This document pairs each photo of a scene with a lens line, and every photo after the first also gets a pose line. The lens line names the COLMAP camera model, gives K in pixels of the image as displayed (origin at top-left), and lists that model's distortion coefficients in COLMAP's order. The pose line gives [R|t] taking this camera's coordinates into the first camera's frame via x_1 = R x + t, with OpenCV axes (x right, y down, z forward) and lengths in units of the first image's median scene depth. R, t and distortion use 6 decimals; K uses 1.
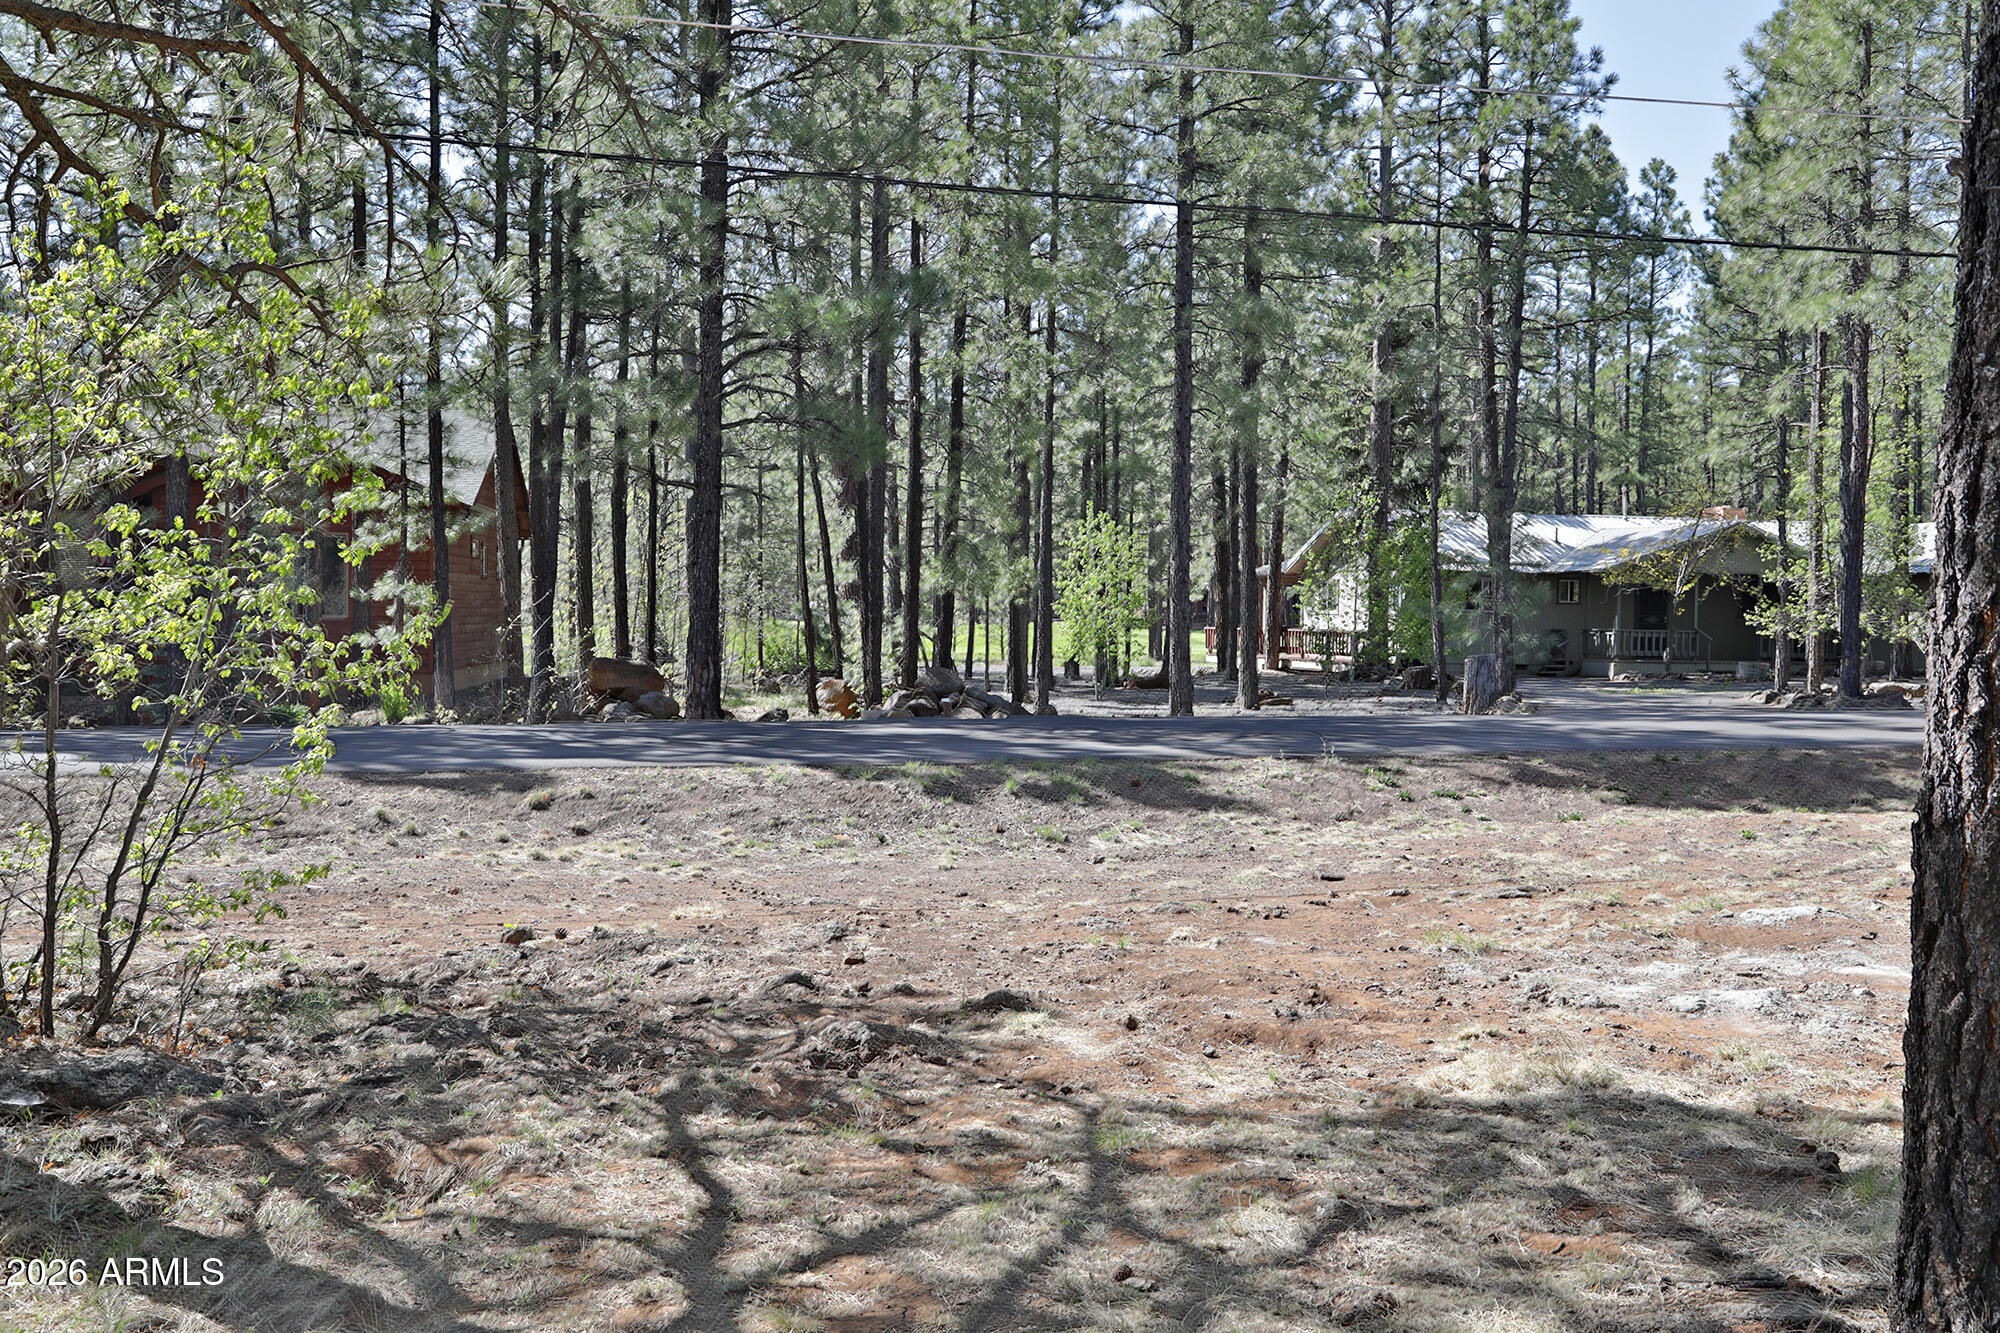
lens RADIAL K [[2000.8, 0, 1000.0], [0, 2000.8, 666.5], [0, 0, 1]] dist [-0.003469, -0.005111]
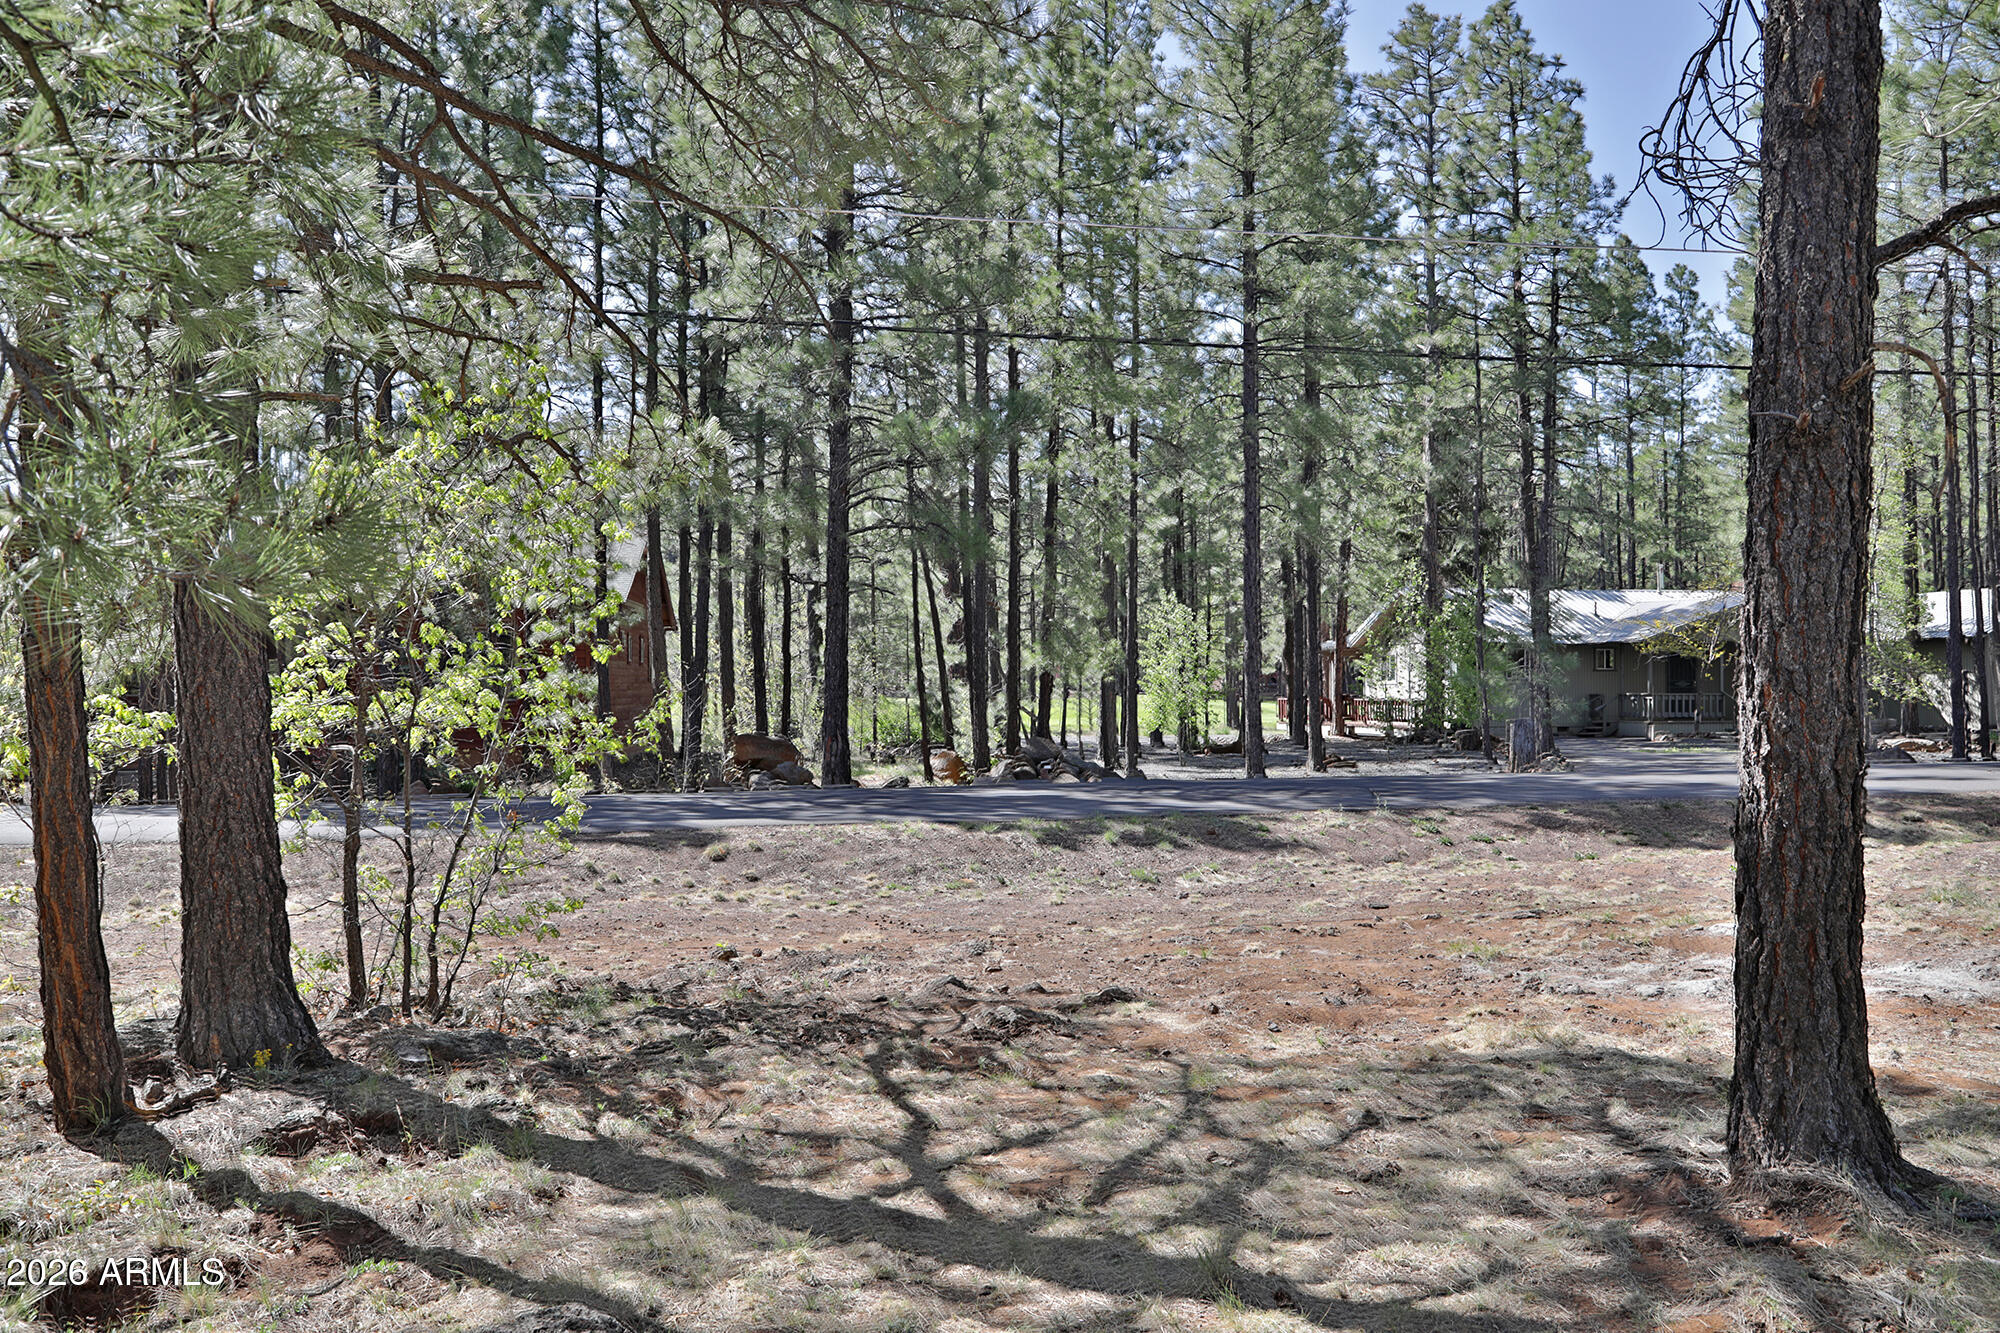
lens RADIAL K [[1969.2, 0, 1000.0], [0, 1969.2, 666.5], [0, 0, 1]] dist [-0.050011, 0.000414]
pose [[0.999038, -0.016652, -0.040573, -0.006828], [0.015164, 0.999211, -0.036713, 0.000429], [0.041152, 0.036062, 0.998502, -0.109848]]
